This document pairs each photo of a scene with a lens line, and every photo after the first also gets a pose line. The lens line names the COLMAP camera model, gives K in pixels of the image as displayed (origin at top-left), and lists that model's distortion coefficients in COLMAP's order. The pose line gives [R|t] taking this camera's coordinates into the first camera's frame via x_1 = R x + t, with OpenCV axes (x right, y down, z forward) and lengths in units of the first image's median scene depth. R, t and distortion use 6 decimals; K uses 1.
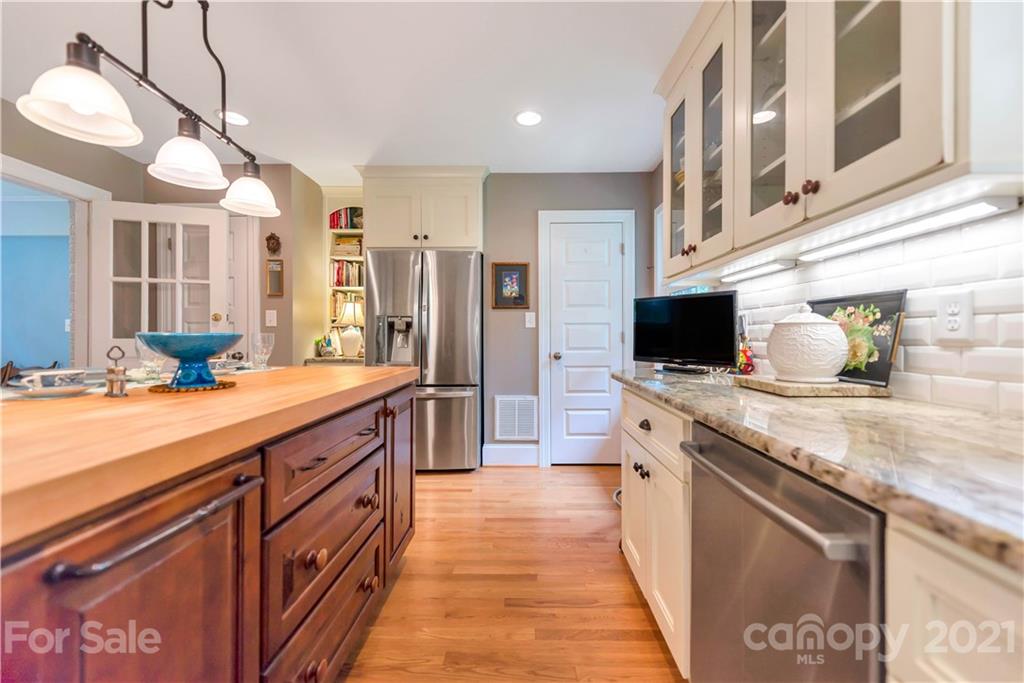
lens RADIAL K [[405.5, 0, 514.8], [0, 405.5, 334.4], [0, 0, 1]] dist [0.002565, -0.000304]
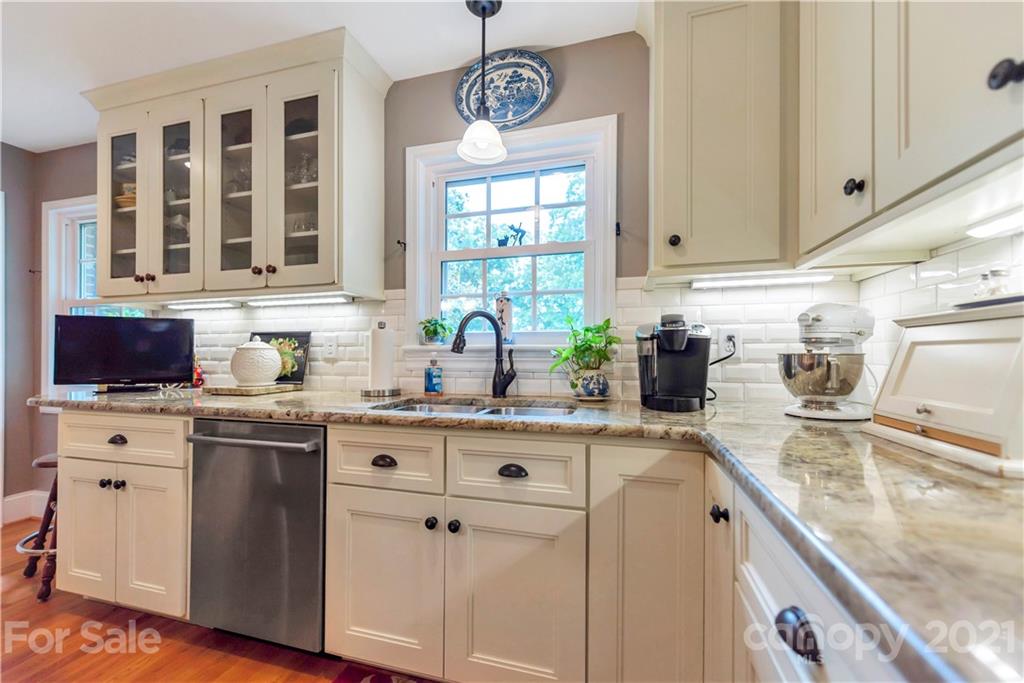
lens RADIAL K [[406.6, 0, 513.9], [0, 406.6, 352.1], [0, 0, 1]] dist [0.011545, -0.000303]
pose [[0.255461, 0.003968, 0.966811, -0.568298], [-0.003082, 0.999990, -0.003290, -0.011276], [-0.966815, -0.002139, 0.255470, -0.359136]]
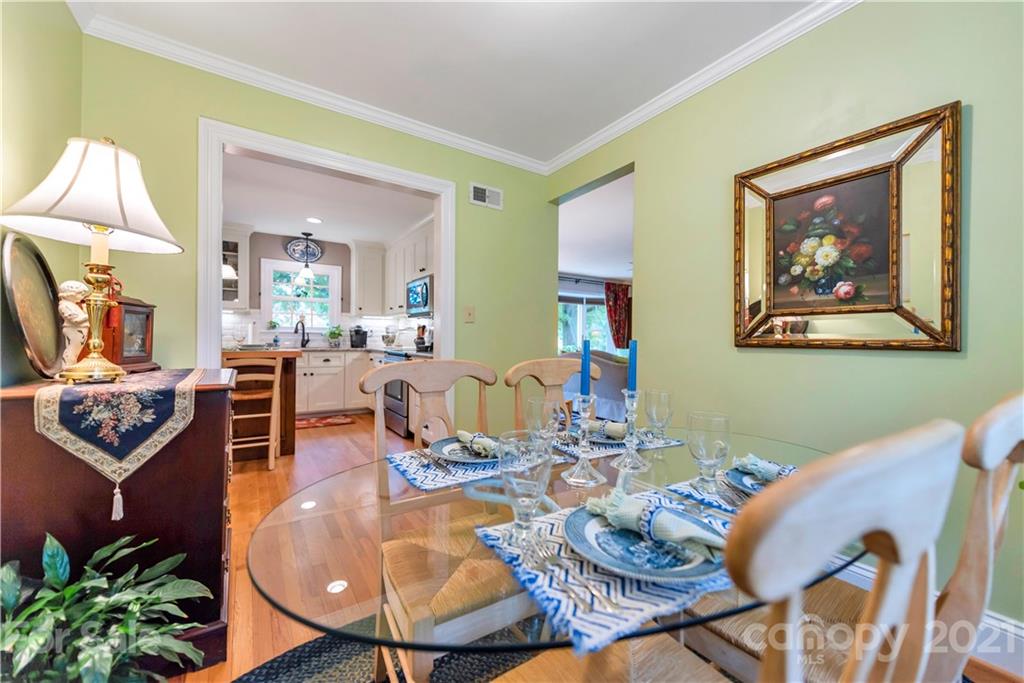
lens RADIAL K [[401.5, 0, 514.9], [0, 401.5, 340.2], [0, 0, 1]] dist [0.006430, -0.000178]
pose [[-0.569110, -0.000612, 0.822261, -4.259427], [-0.009332, 0.999940, -0.005715, 0.062654], [-0.822208, -0.010925, -0.569082, 0.679346]]
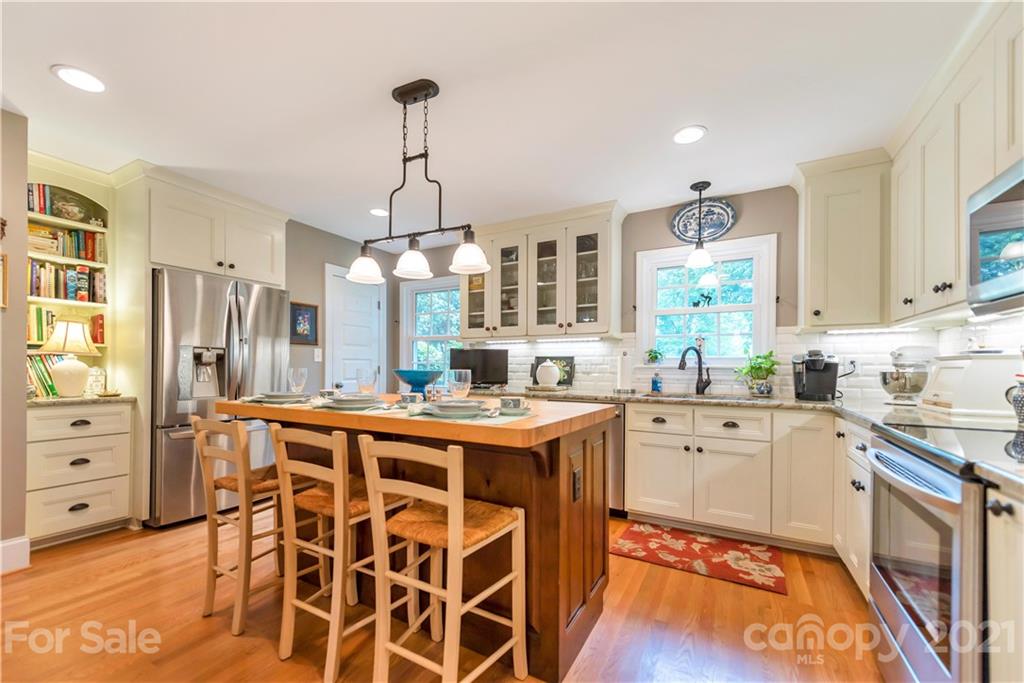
lens RADIAL K [[410.2, 0, 503.2], [0, 410.2, 366.4], [0, 0, 1]] dist [0.002045, -0.000060]
pose [[0.481983, 0.004655, 0.876168, -2.054845], [-0.009247, 0.999957, -0.000226, -0.021182], [-0.876132, -0.007993, 0.482006, -0.098077]]
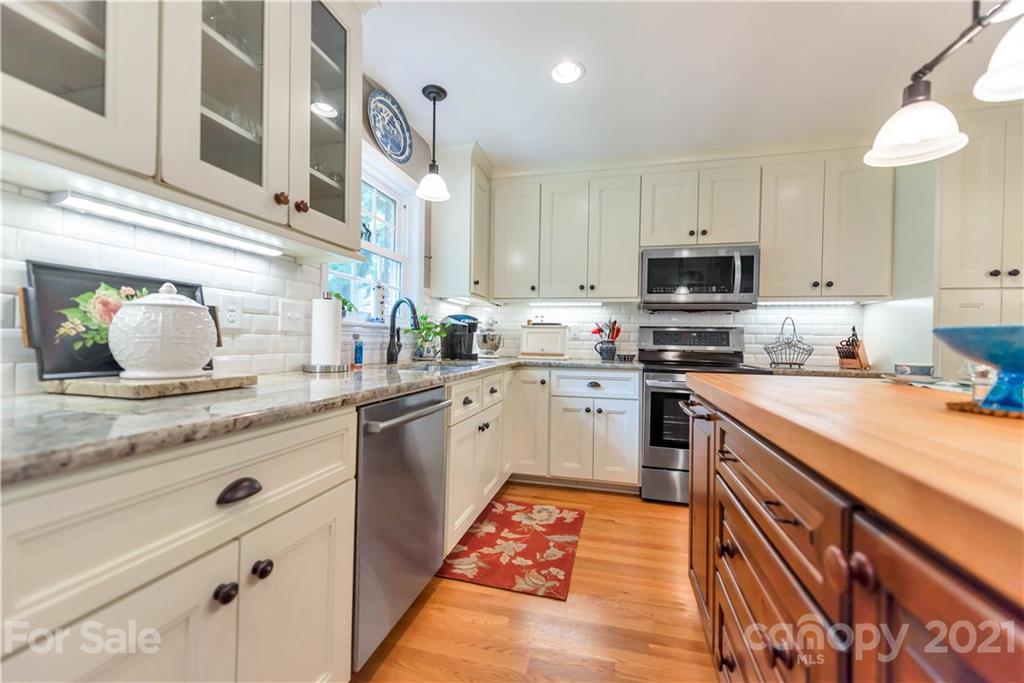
lens RADIAL K [[401.5, 0, 514.9], [0, 401.5, 340.2], [0, 0, 1]] dist [0.006430, -0.000178]
pose [[-0.974571, -0.017079, 0.223427, -0.158810], [-0.018697, 0.999812, -0.005126, 0.033790], [-0.223297, -0.009173, -0.974707, 1.762444]]
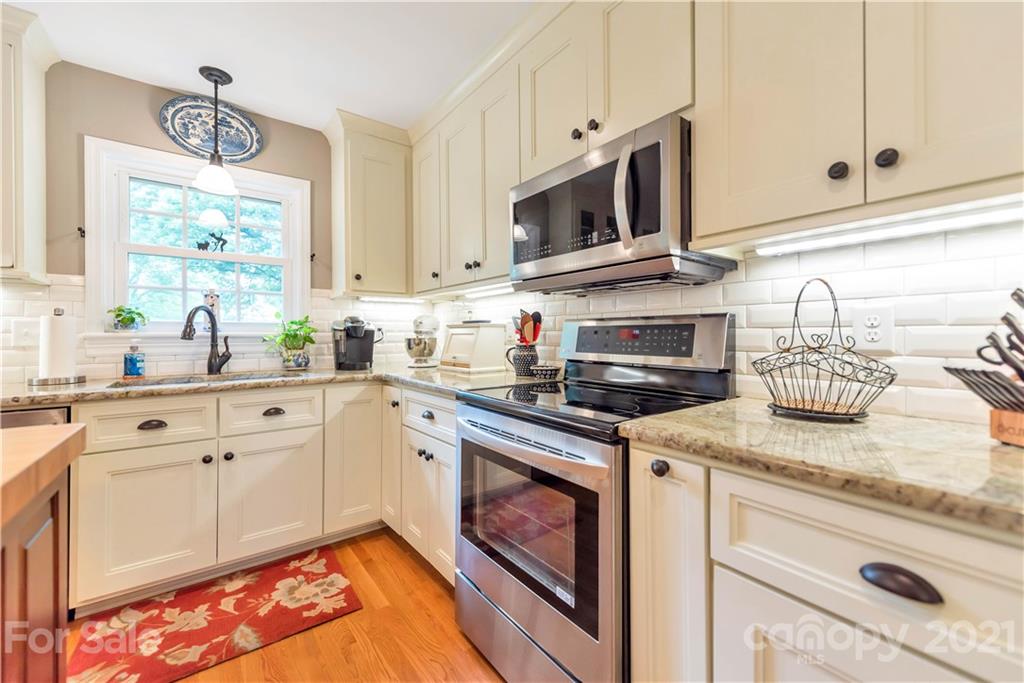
lens RADIAL K [[413.7, 0, 516.6], [0, 413.7, 332.3], [0, 0, 1]] dist [0.024942, -0.008547]
pose [[-0.618541, 0.007434, 0.785717, -1.487725], [0.002452, 0.999969, -0.007530, -0.025994], [-0.785749, -0.002731, -0.618540, 0.153595]]
